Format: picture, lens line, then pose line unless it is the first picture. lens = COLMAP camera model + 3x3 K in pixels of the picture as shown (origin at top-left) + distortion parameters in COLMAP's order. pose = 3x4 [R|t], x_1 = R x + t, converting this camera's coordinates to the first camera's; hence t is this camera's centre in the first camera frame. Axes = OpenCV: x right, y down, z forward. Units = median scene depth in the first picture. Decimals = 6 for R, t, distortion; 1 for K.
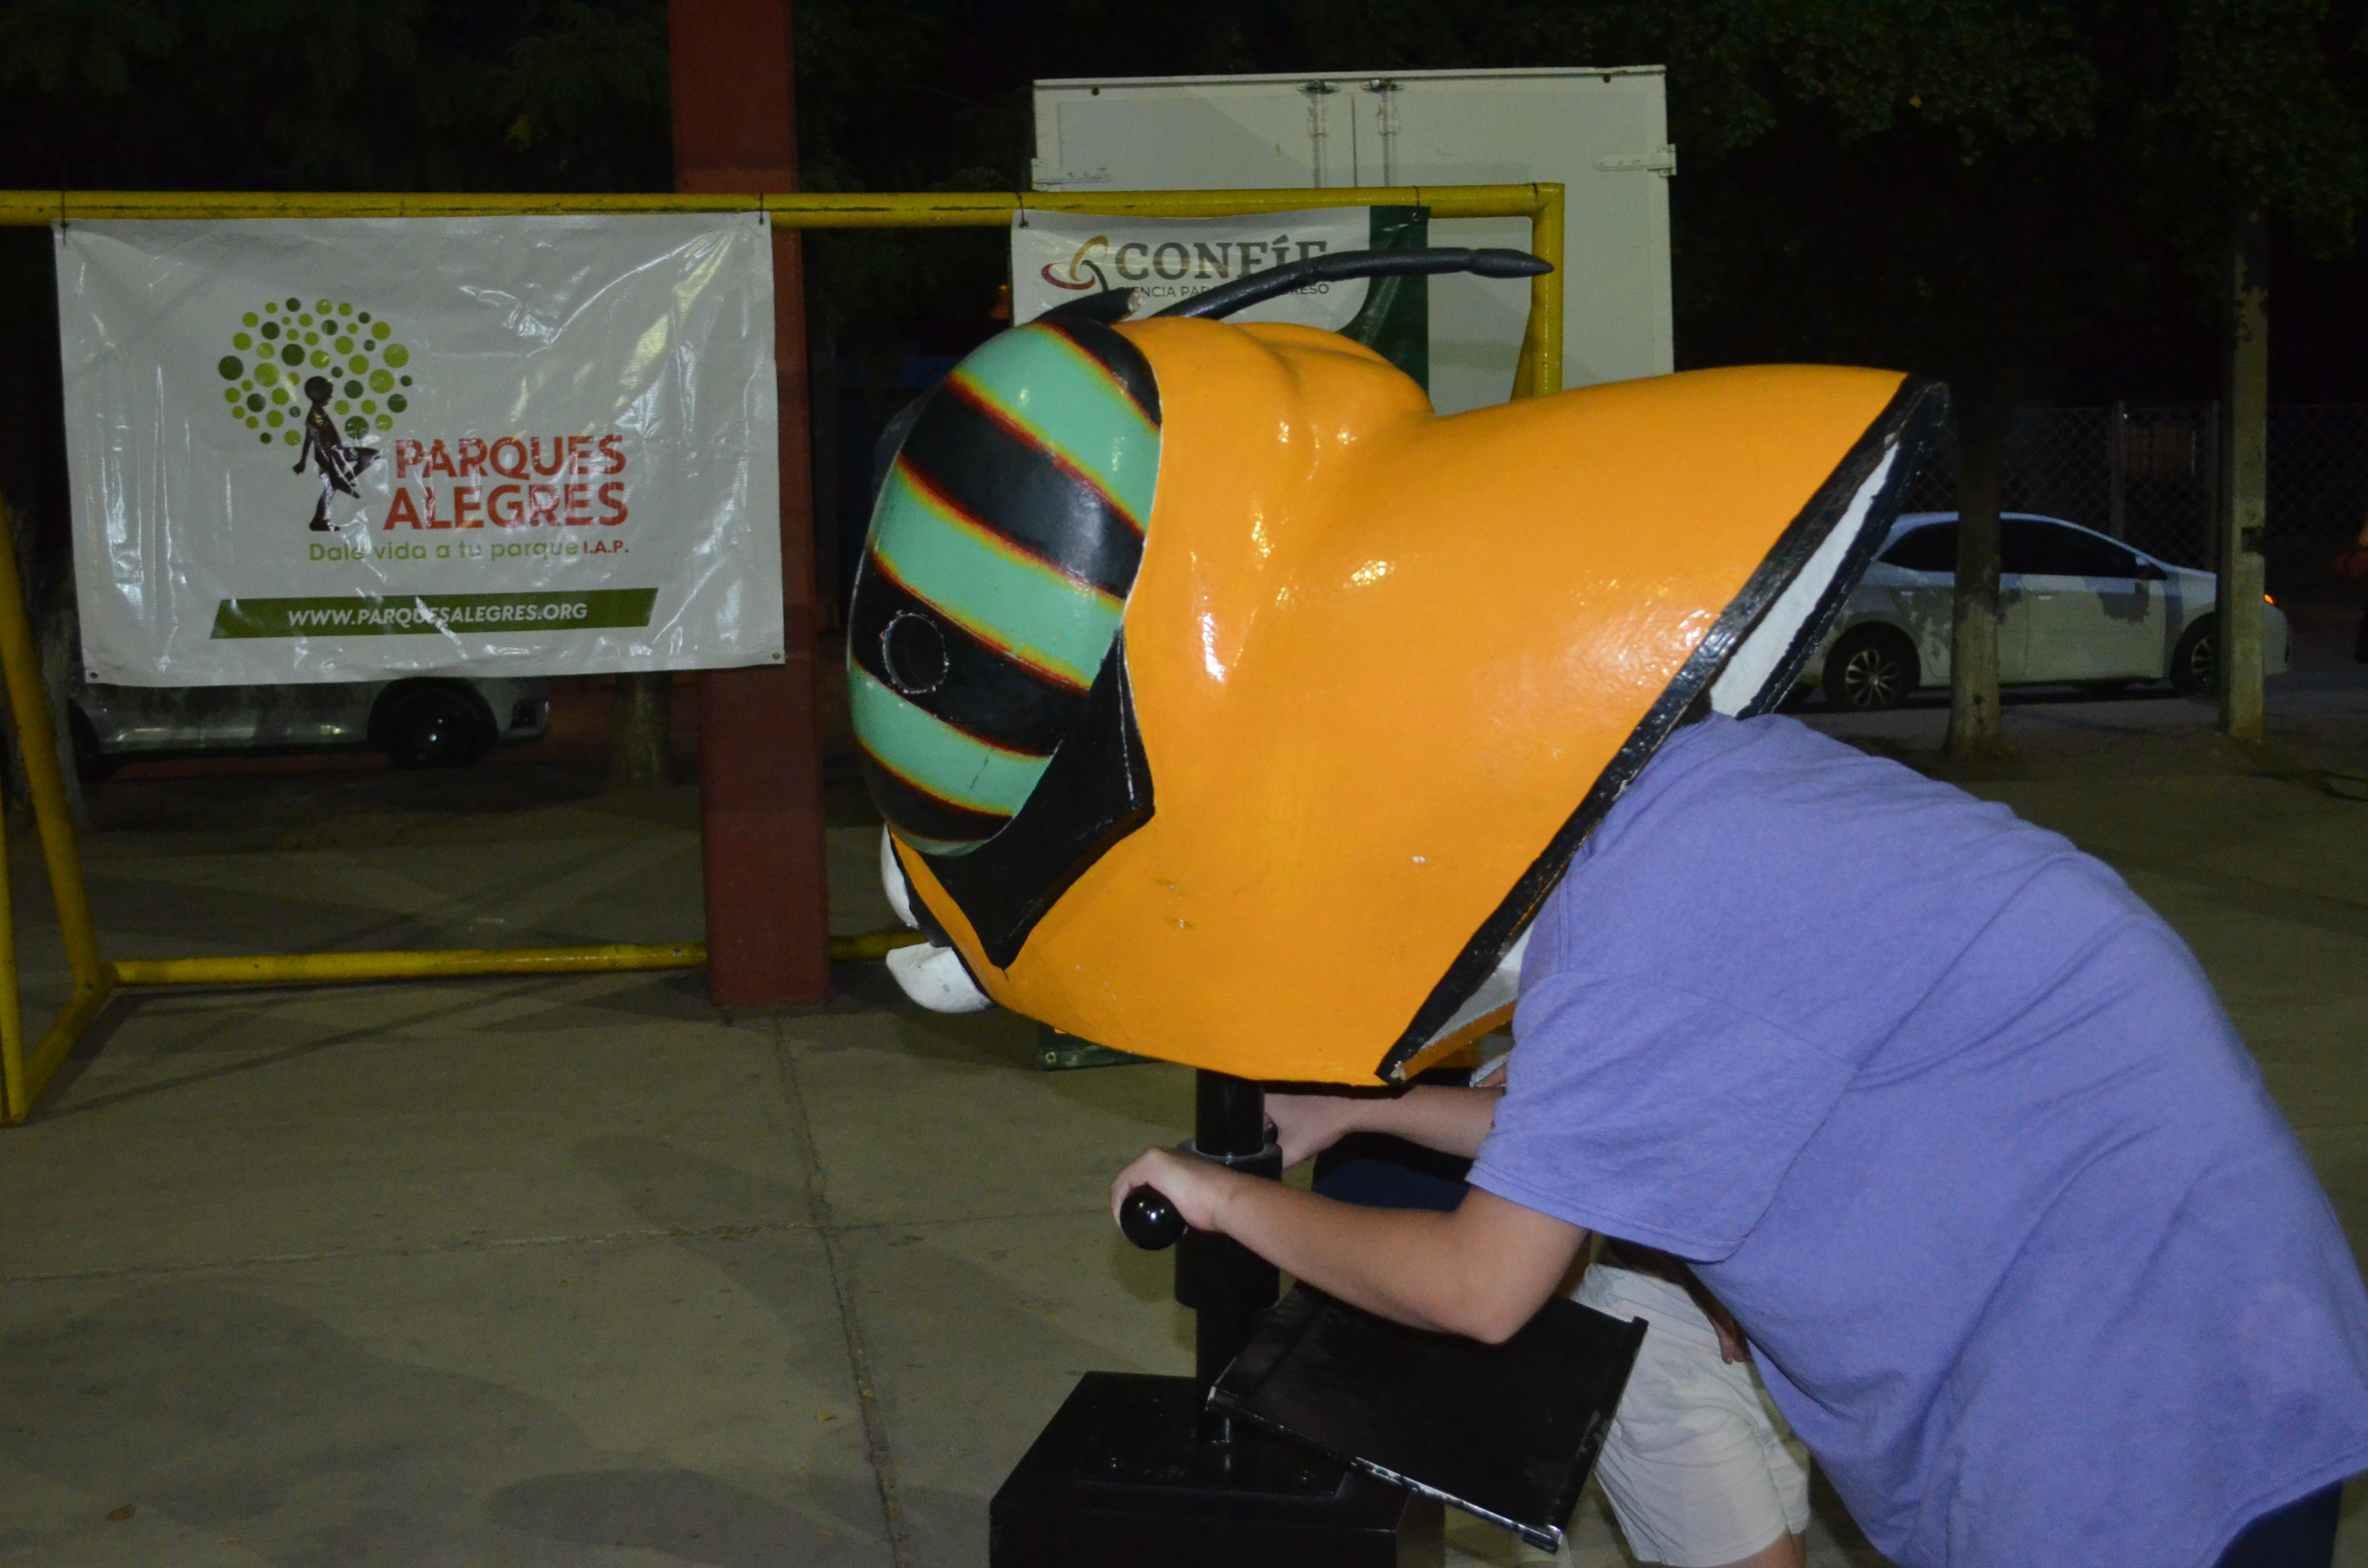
lens RADIAL K [[2835.9, 0, 1184.0], [0, 2835.9, 784.0], [0, 0, 1]] dist [-0.047831, 0.024584]
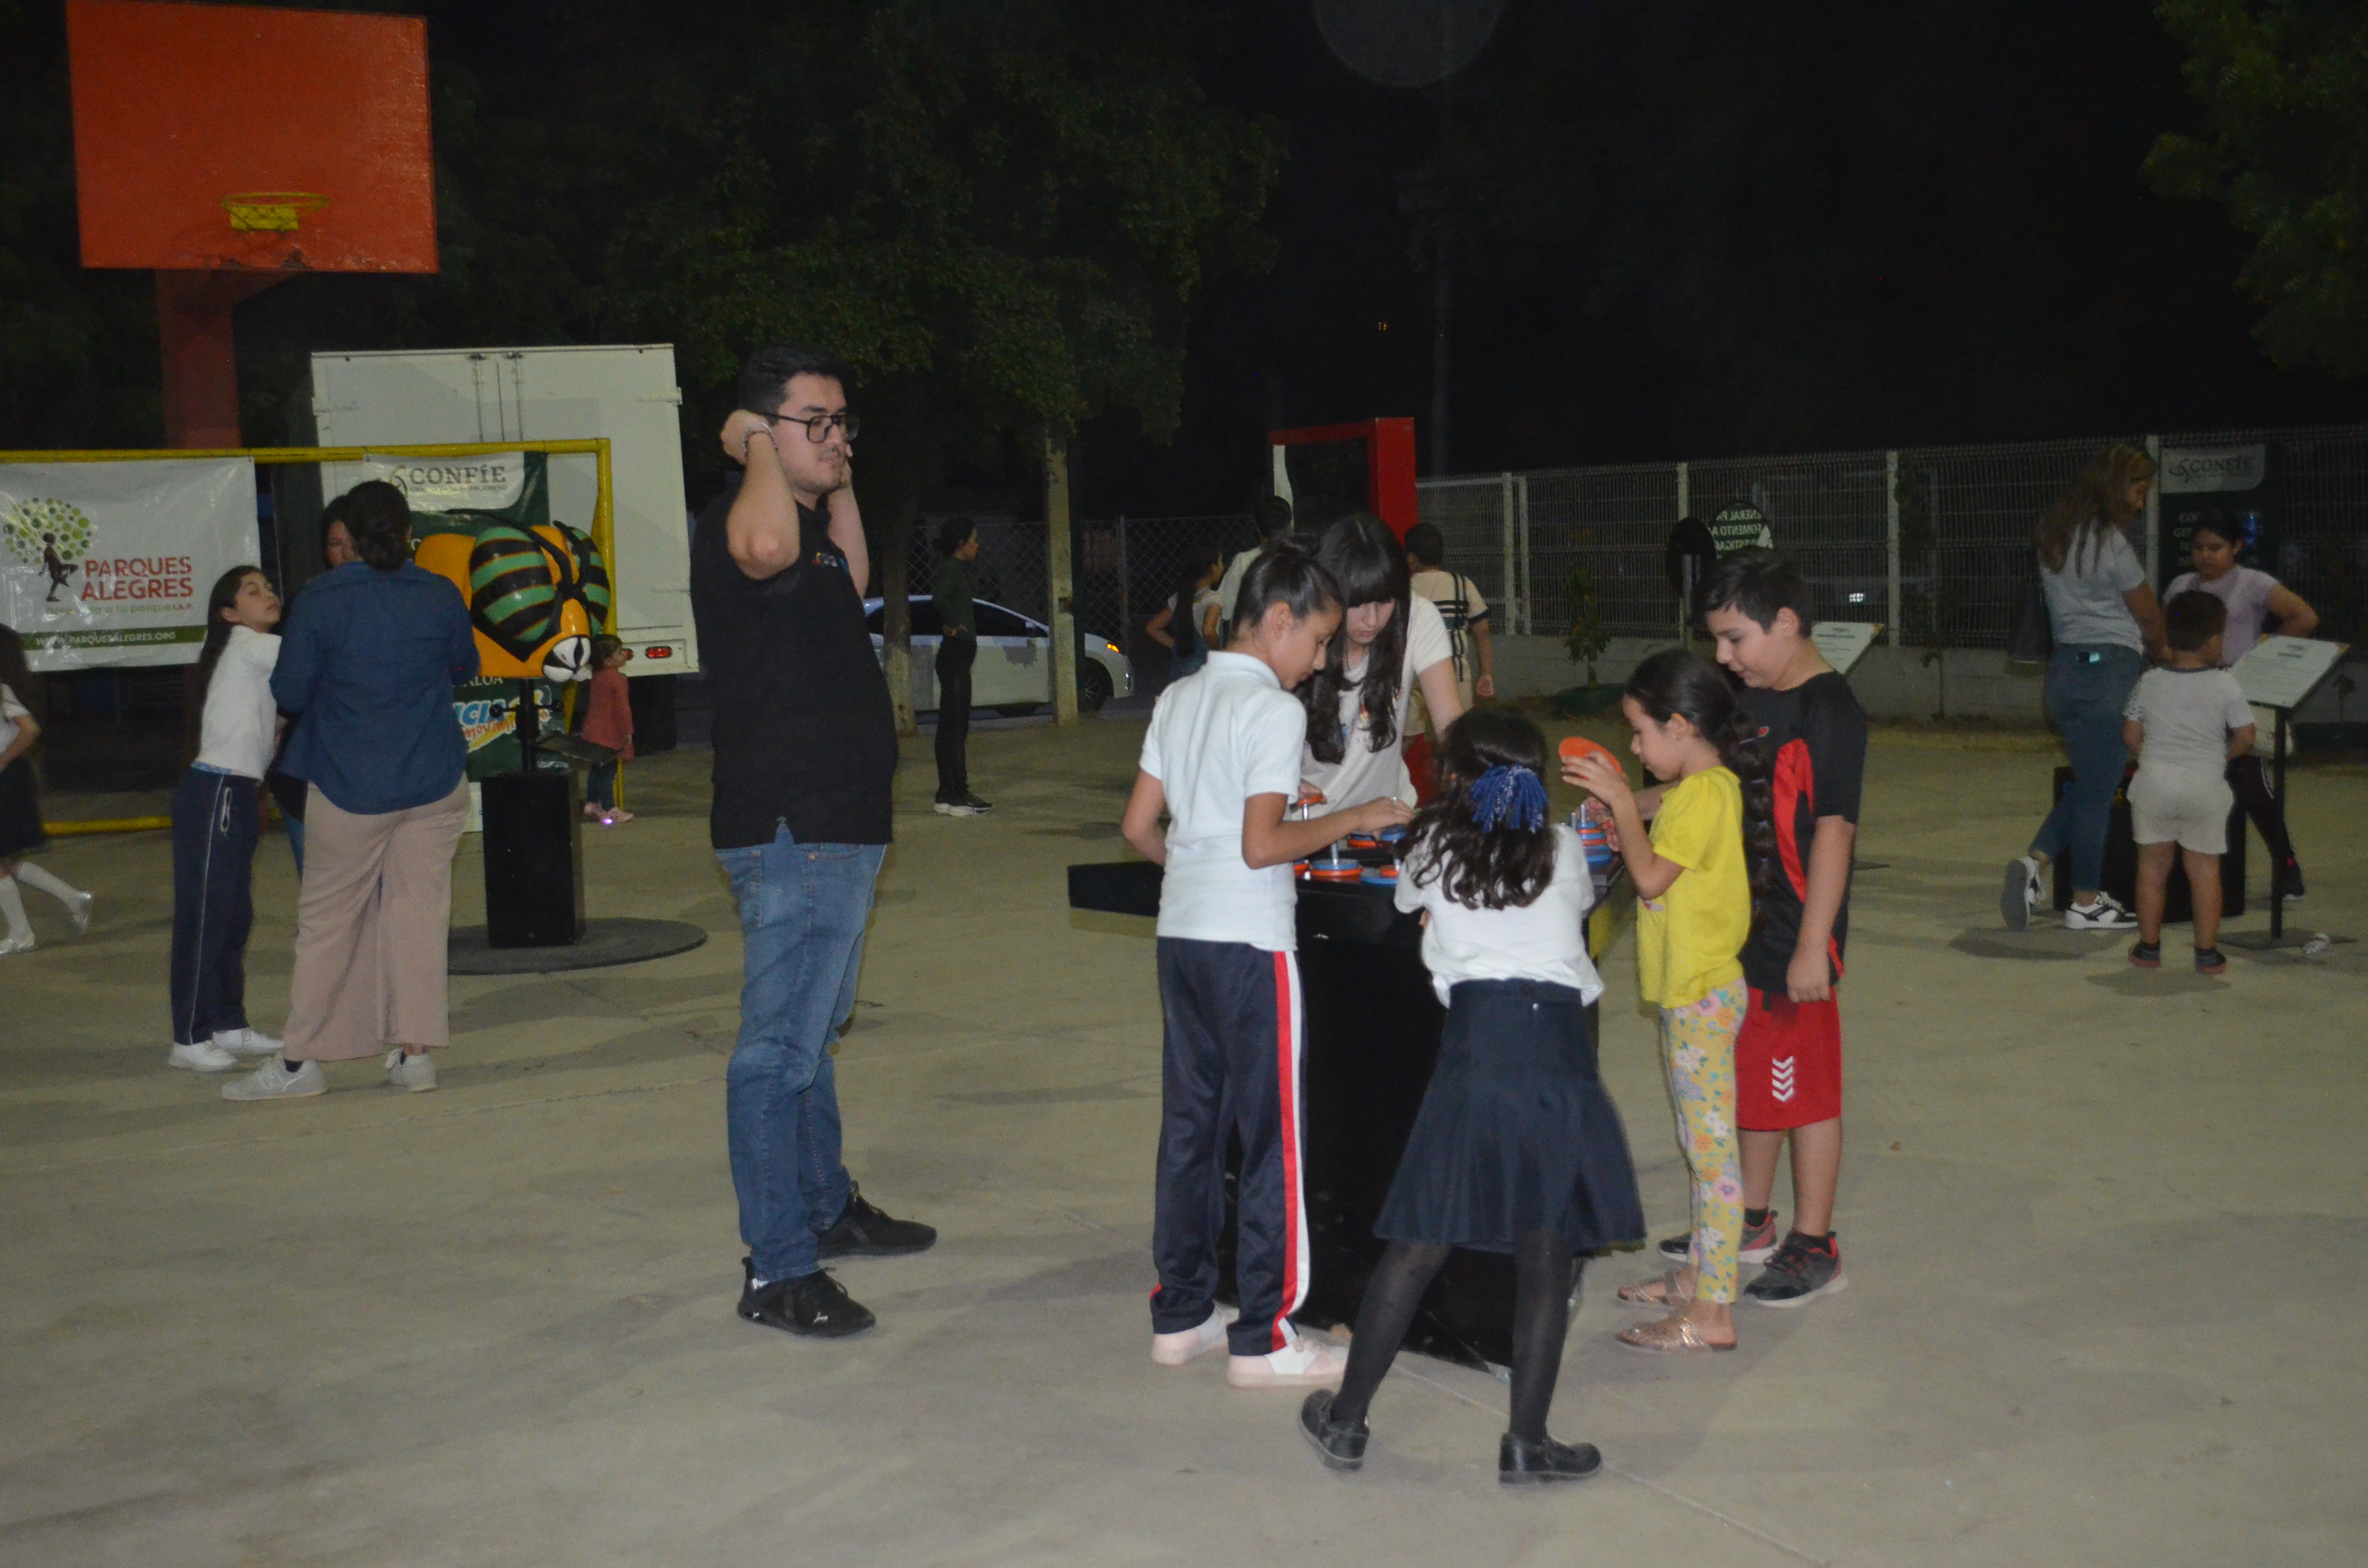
lens RADIAL K [[2702.9, 0, 1184.0], [0, 2702.9, 784.0], [0, 0, 1]] dist [-0.040926, 0.018413]
pose [[0.948368, -0.043287, 0.314205, -0.113150], [0.054299, 0.998176, -0.026378, 0.137625], [-0.312490, 0.042077, 0.948989, -1.114829]]
